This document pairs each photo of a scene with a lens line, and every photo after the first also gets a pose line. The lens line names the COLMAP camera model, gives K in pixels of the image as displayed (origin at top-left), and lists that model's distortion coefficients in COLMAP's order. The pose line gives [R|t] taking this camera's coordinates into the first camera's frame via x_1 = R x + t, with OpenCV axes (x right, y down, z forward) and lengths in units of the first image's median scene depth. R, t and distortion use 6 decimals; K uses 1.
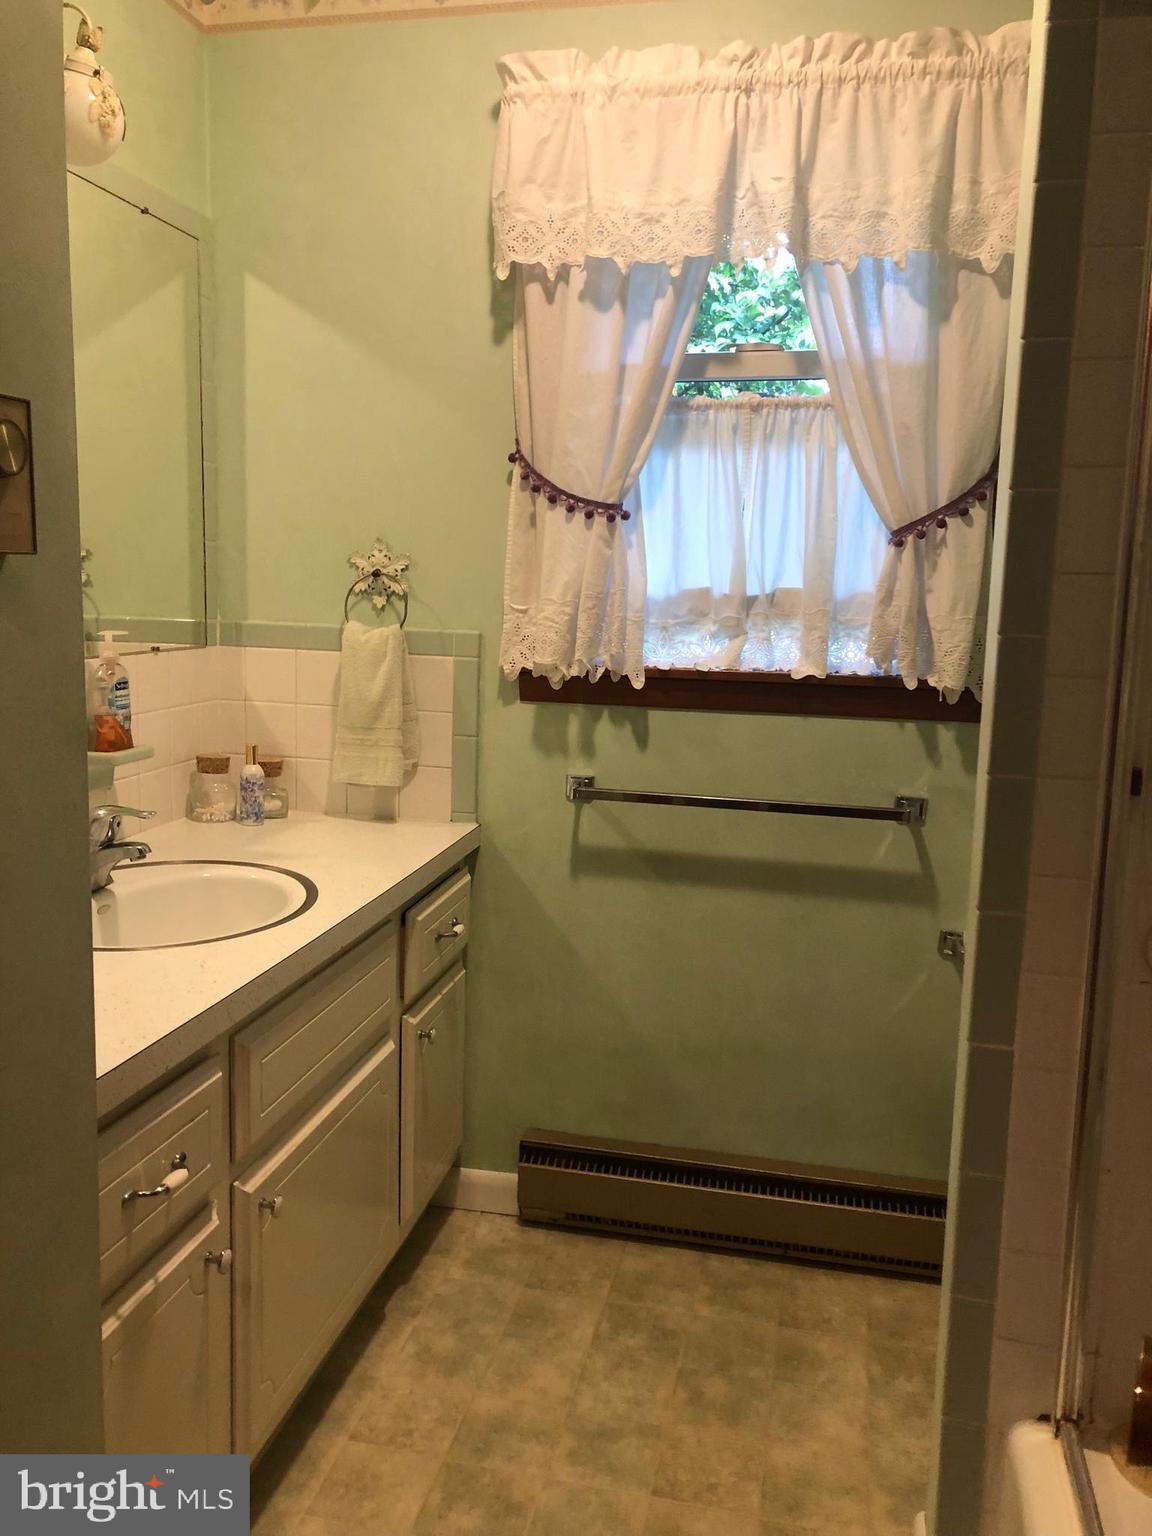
lens RADIAL K [[1267.5, 0, 574.3], [0, 1267.5, 765.2], [0, 0, 1]] dist [0.052185, -0.017669]
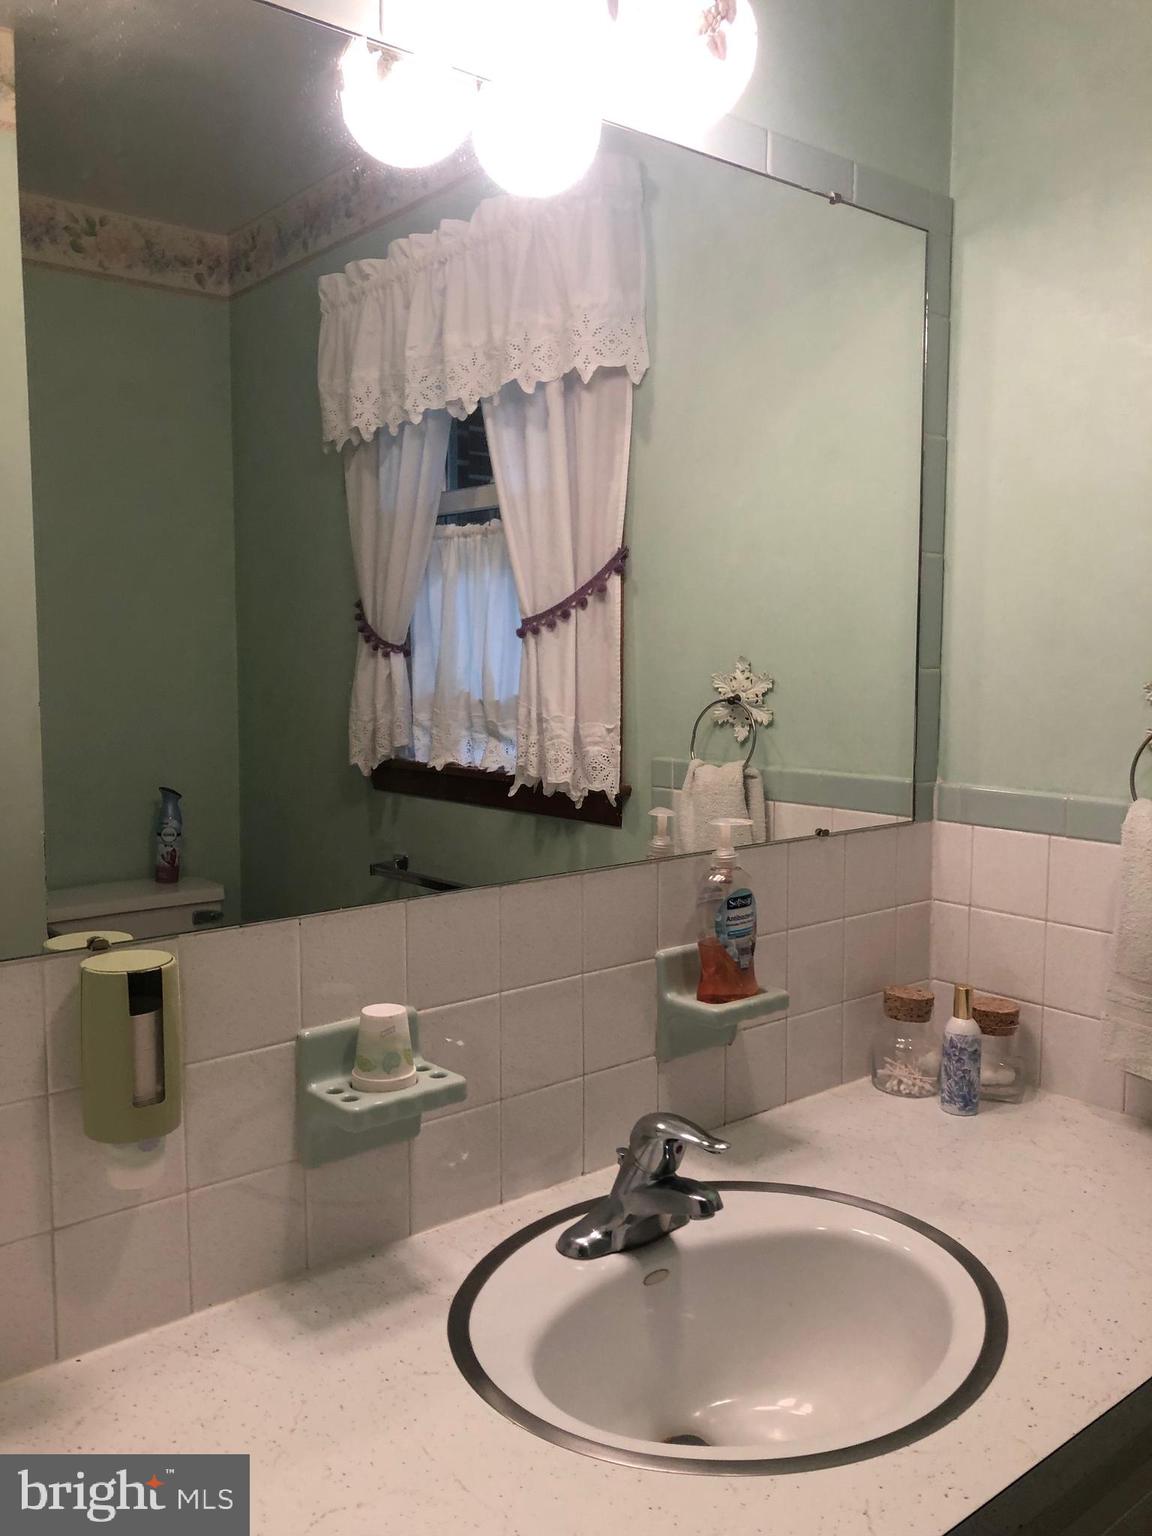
lens RADIAL K [[1267.5, 0, 577.9], [0, 1267.5, 763.3], [0, 0, 1]] dist [0.052185, -0.017669]
pose [[0.791851, 0.026920, -0.610120, -0.019024], [-0.069372, 0.996527, -0.046067, -0.084824], [0.606761, 0.078804, 0.790969, 0.368190]]
